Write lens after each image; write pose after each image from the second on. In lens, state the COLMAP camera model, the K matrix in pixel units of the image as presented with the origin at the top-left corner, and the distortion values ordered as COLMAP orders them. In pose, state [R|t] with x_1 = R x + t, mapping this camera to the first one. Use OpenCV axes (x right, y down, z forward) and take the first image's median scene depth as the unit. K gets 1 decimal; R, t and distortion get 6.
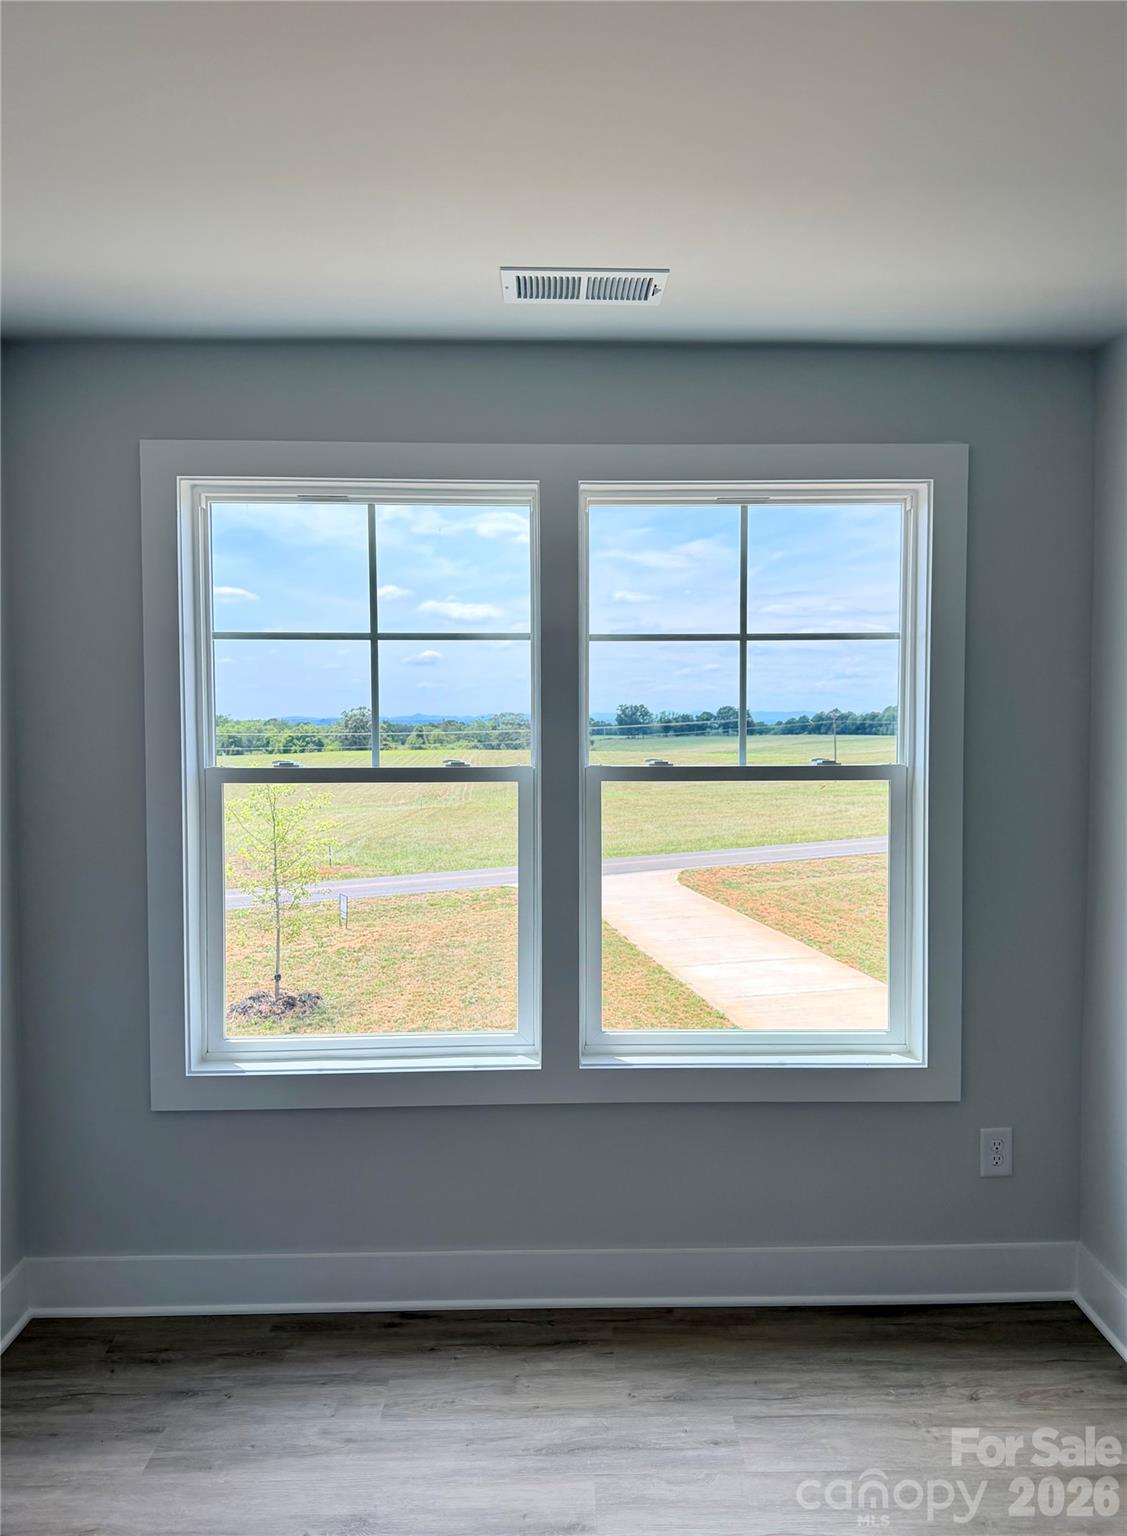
lens RADIAL K [[1098.7, 0, 577.2], [0, 1098.7, 760.8], [0, 0, 1]] dist [0.021135, -0.023740]
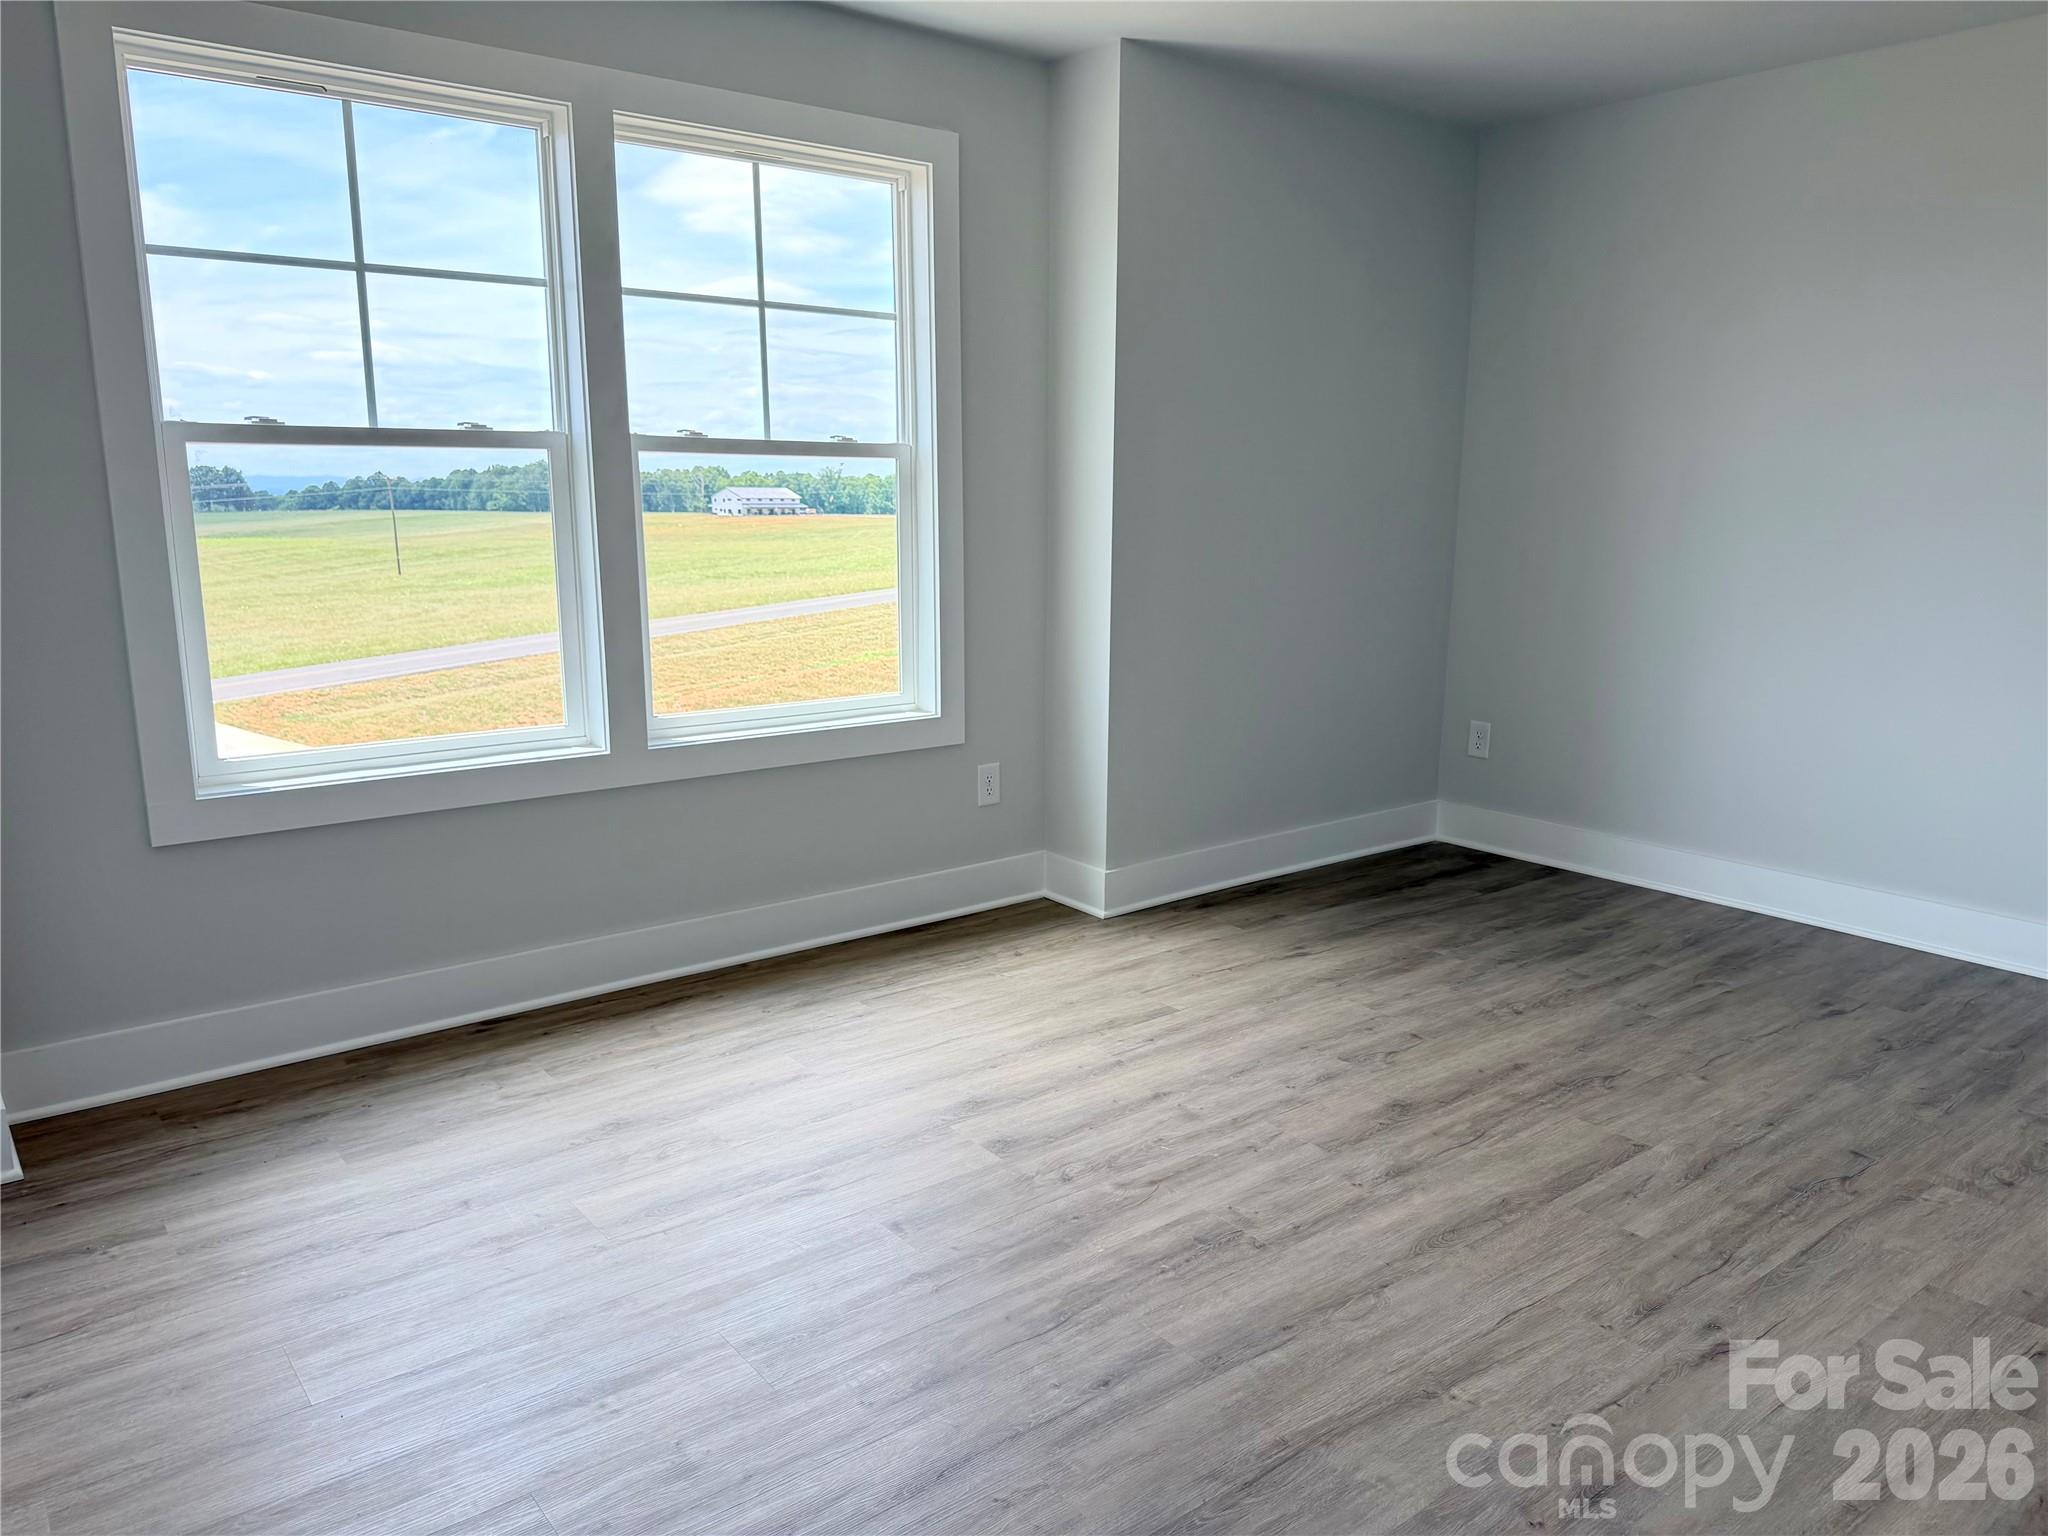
lens RADIAL K [[1465.0, 0, 1036.1], [0, 1465.0, 765.5], [0, 0, 1]] dist [0.021135, -0.023740]
pose [[0.795046, -0.108693, 0.596731, -0.481147], [0.020093, 0.987993, 0.153190, 0.098590], [-0.606217, -0.109803, 0.787683, -0.230971]]
